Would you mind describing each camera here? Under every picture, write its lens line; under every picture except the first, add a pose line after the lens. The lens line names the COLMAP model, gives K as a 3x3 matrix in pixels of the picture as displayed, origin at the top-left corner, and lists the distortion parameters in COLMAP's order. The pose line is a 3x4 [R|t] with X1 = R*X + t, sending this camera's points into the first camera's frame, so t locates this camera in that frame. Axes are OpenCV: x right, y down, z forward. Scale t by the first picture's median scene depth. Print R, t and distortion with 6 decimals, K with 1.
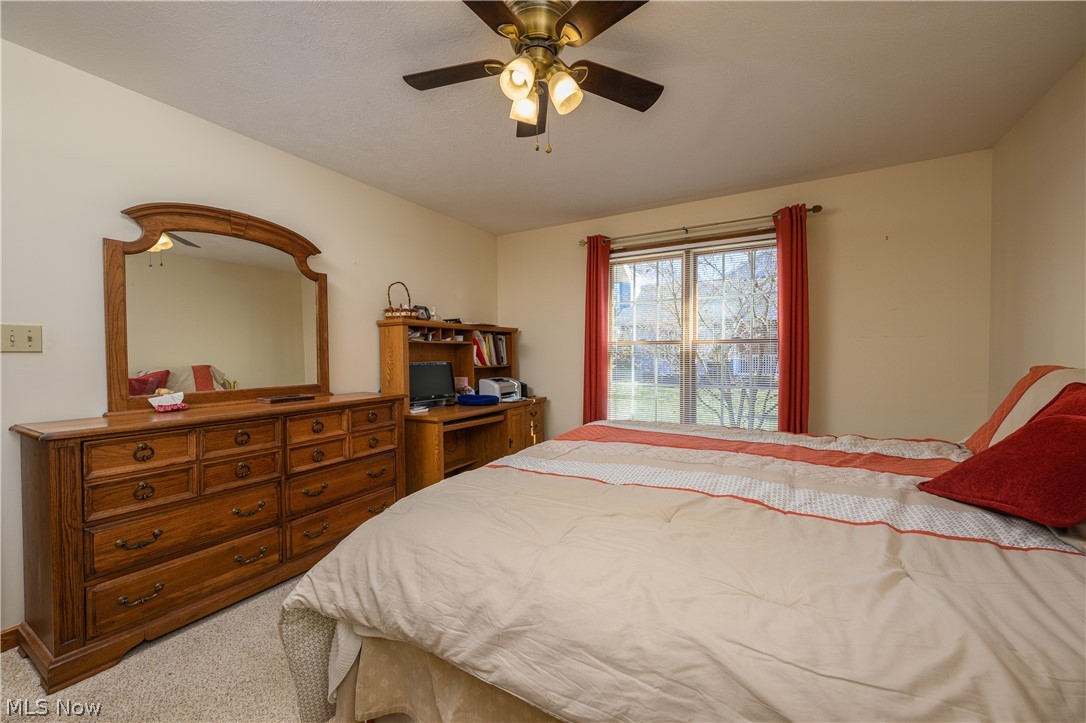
lens RADIAL K [[431.9, 0, 540.8], [0, 431.9, 357.2], [0, 0, 1]] dist [-0.000880, -0.000506]
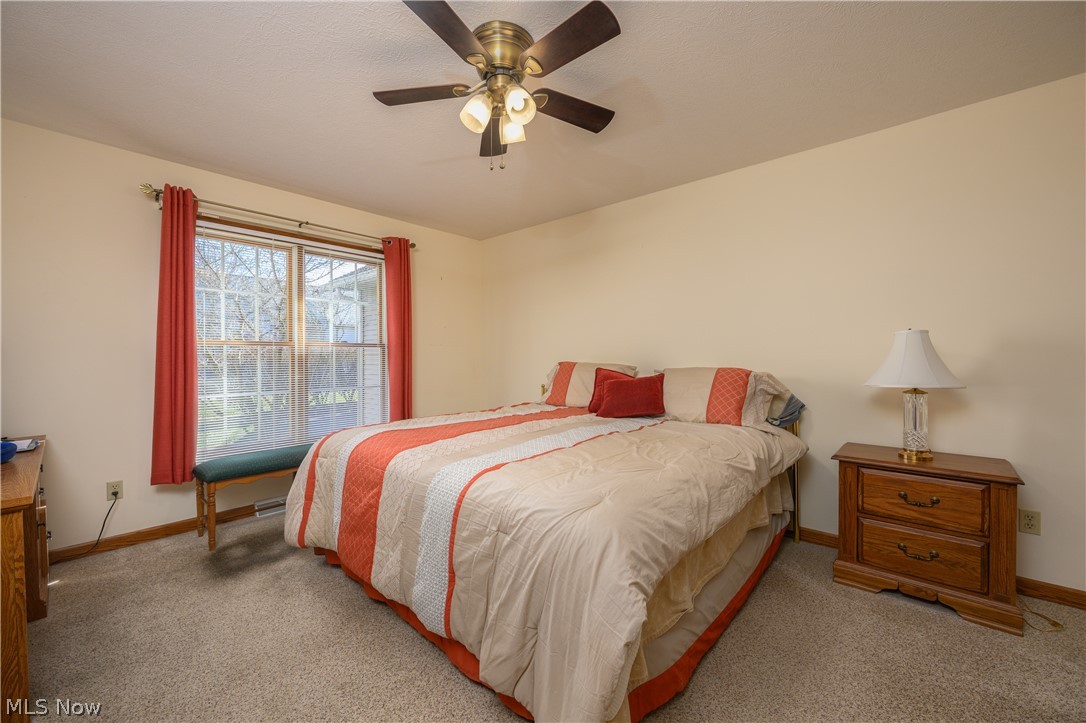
lens RADIAL K [[431.9, 0, 541.2], [0, 431.9, 359.9], [0, 0, 1]] dist [-0.000880, -0.000506]
pose [[0.183966, -0.008945, 0.982892, -0.485997], [0.008286, 0.999937, 0.007549, -0.004084], [-0.982898, 0.006756, 0.184029, 0.320557]]
